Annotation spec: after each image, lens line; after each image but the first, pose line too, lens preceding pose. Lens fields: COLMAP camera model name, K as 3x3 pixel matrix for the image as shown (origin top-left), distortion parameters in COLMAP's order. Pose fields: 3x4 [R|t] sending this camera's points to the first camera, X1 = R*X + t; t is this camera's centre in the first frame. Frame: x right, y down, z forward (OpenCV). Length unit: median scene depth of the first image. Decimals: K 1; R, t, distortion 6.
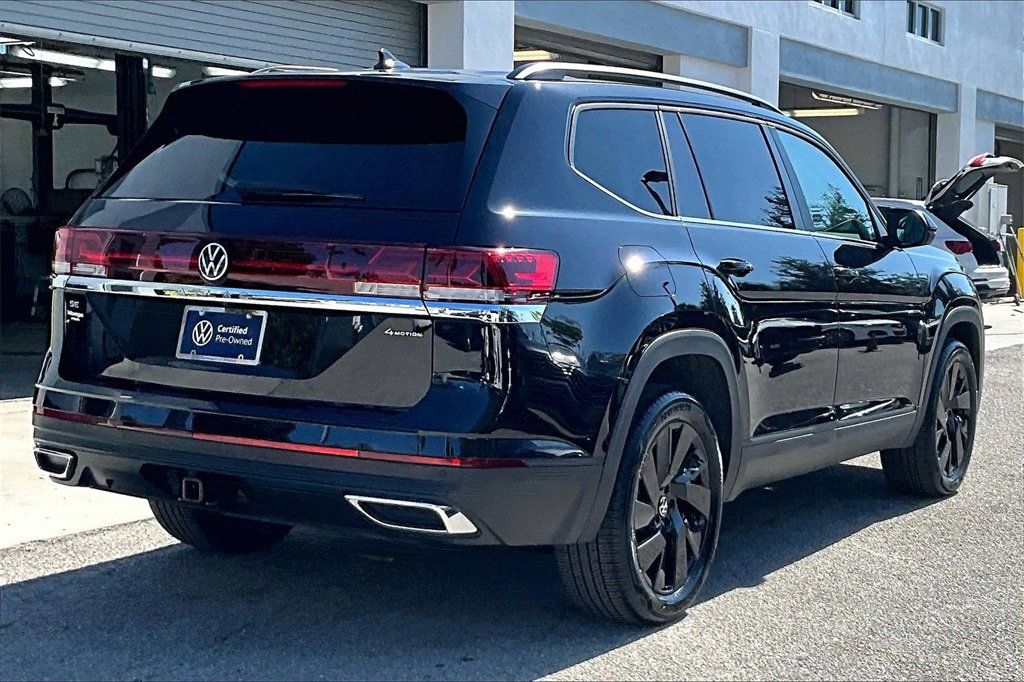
lens RADIAL K [[1696.8, 0, 512.0], [0, 1696.8, 341.0], [0, 0, 1]] dist [0.168184, 0.022981]
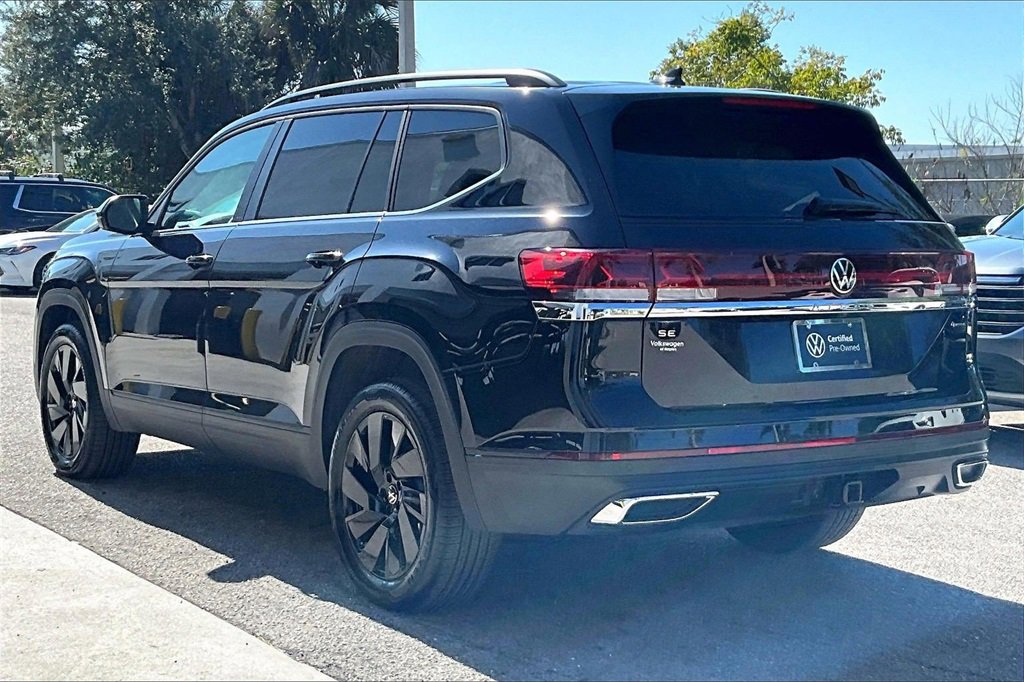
lens RADIAL K [[1683.8, 0, 512.0], [0, 1683.8, 341.0], [0, 0, 1]] dist [0.055460, -0.018104]
pose [[0.361991, -0.098668, 0.926945, -1.199067], [0.066944, 0.994567, 0.079723, -0.101484], [-0.929775, 0.033194, 0.366629, 0.794474]]
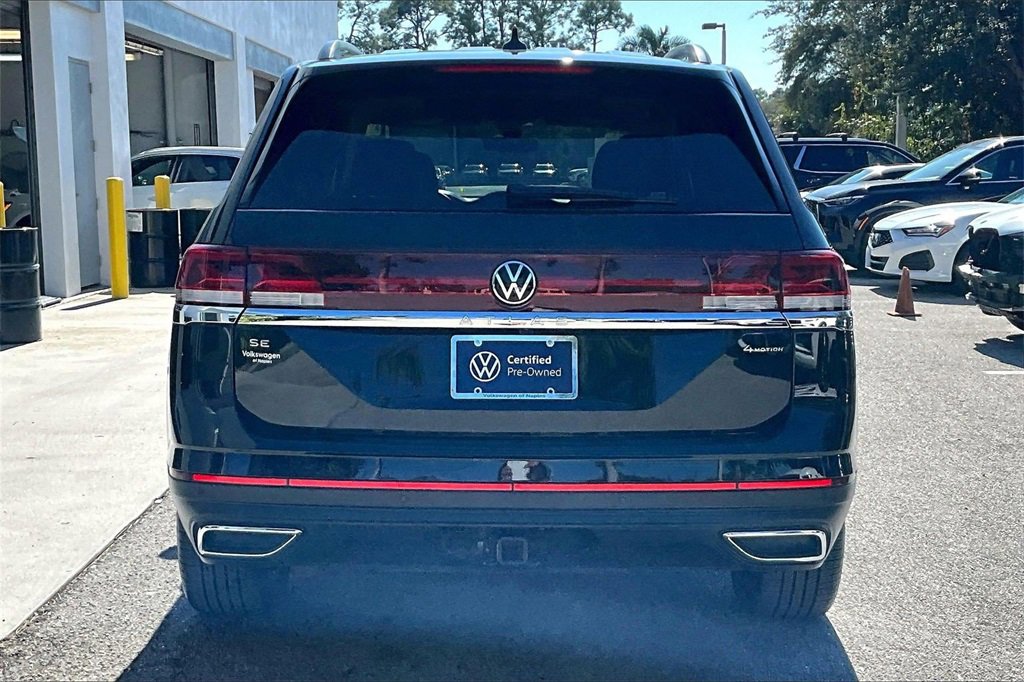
lens RADIAL K [[1683.8, 0, 512.0], [0, 1683.8, 341.0], [0, 0, 1]] dist [0.055460, -0.018104]
pose [[0.843276, -0.083266, 0.530992, -0.613859], [0.061904, 0.996399, 0.057936, -0.065092], [-0.533905, -0.015986, 0.845394, 0.283289]]
